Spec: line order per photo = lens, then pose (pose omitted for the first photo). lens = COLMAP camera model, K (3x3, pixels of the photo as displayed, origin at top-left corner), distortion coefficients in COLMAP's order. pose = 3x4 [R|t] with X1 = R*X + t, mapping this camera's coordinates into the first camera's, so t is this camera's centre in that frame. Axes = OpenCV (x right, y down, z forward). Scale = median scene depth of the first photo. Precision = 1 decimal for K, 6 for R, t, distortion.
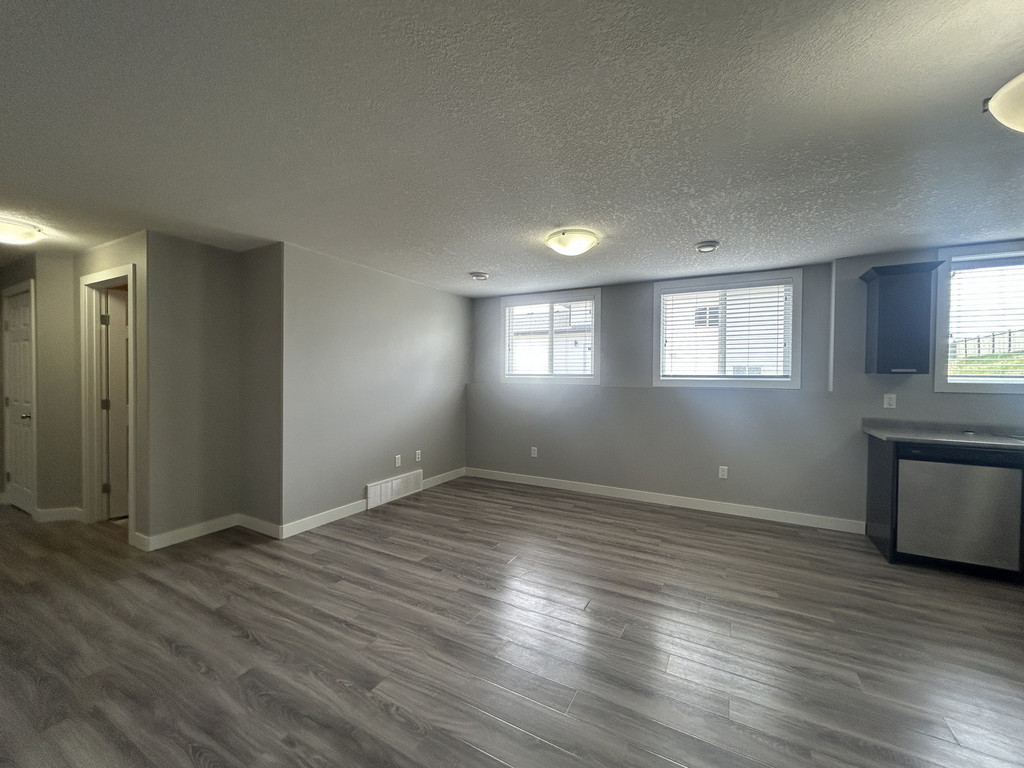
lens RADIAL K [[409.7, 0, 513.3], [0, 409.7, 381.8], [0, 0, 1]] dist [-0.000010, 0.000129]
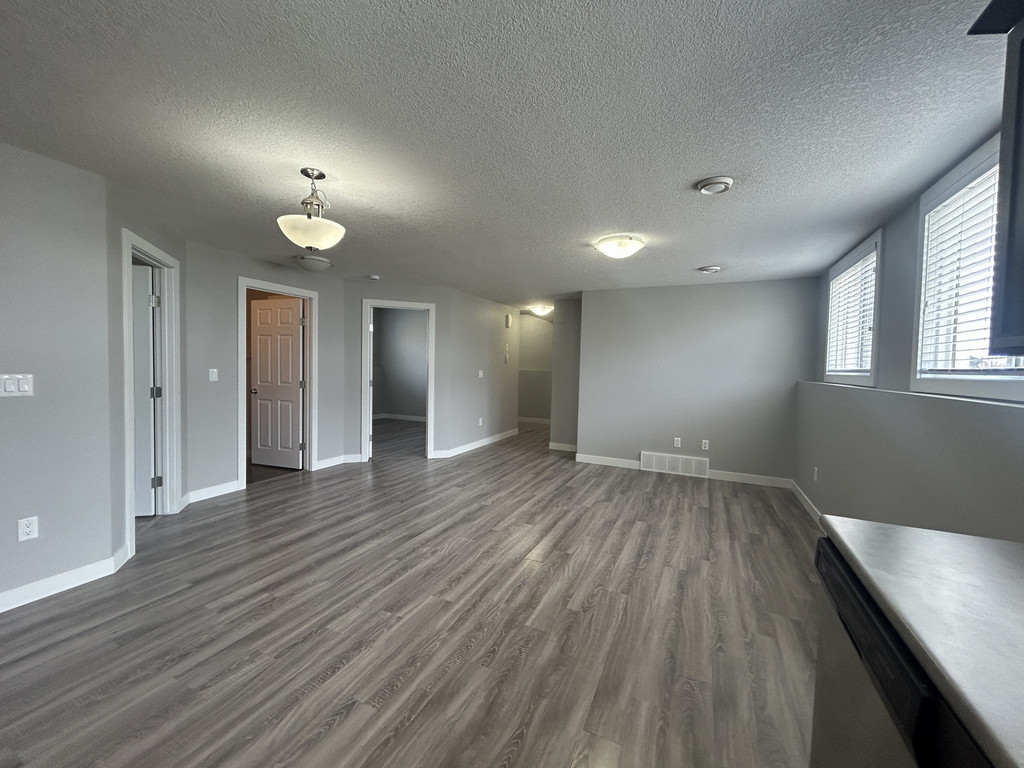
lens RADIAL K [[409.7, 0, 513.3], [0, 409.7, 381.8], [0, 0, 1]] dist [-0.000010, 0.000129]
pose [[0.061750, 0.030188, -0.997635, 1.105024], [-0.035926, 0.998962, 0.028004, 0.004472], [0.997445, 0.034112, 0.062771, 0.582740]]
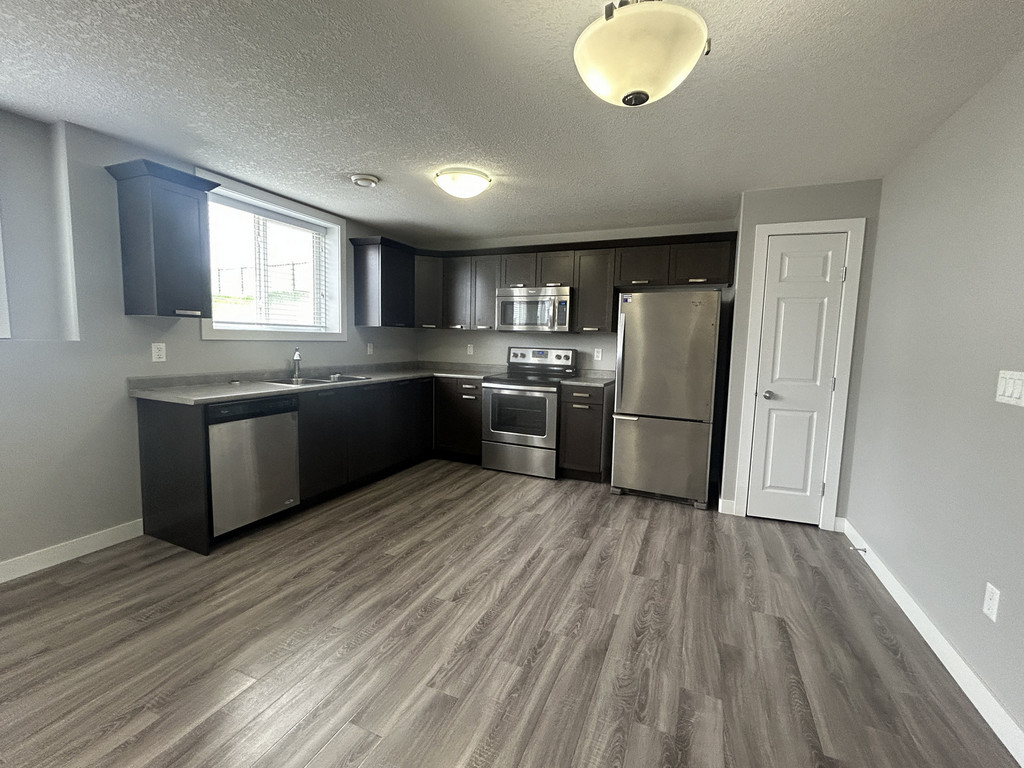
lens RADIAL K [[439.7, 0, 507.0], [0, 439.7, 380.0], [0, 0, 1]] dist [0.001873, 0.000071]
pose [[-0.077916, -0.107708, 0.991125, 0.049593], [-0.009201, 0.994182, 0.107317, 0.004024], [-0.996917, -0.000757, -0.078454, 0.418924]]
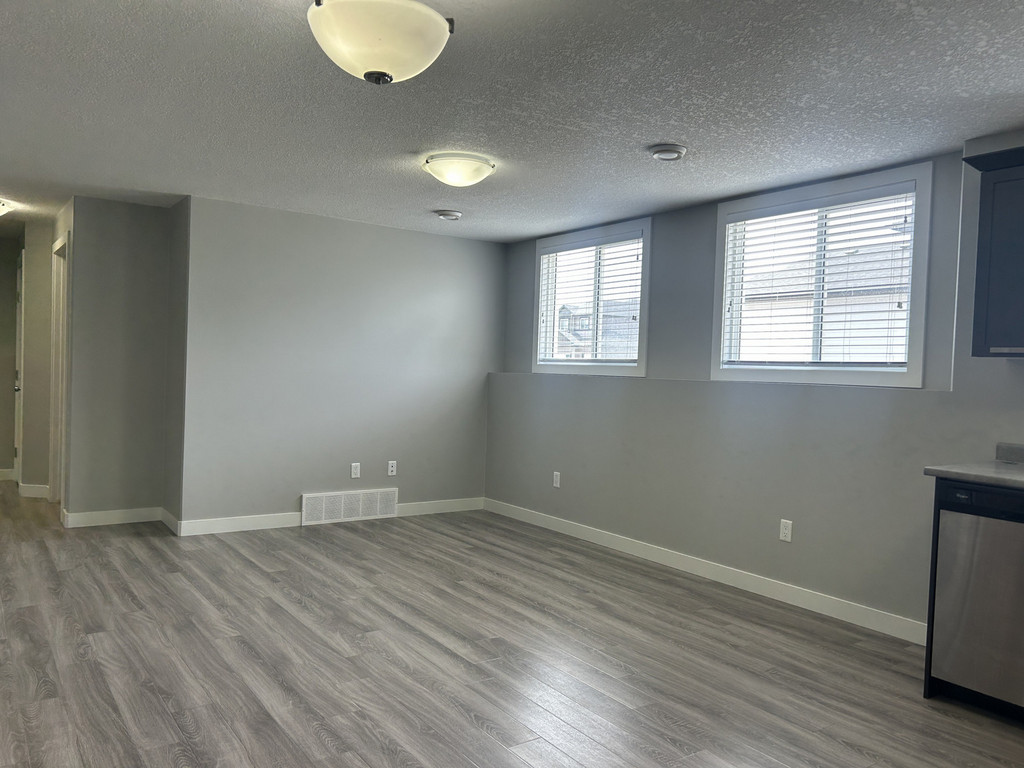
lens RADIAL K [[767.3, 0, 509.0], [0, 767.3, 388.7], [0, 0, 1]] dist [0.078945, -0.091498]
pose [[0.895767, 0.032842, -0.443308, 0.751181], [-0.032474, 0.999437, 0.008425, 0.031539], [0.443335, 0.006849, 0.896330, -0.167051]]
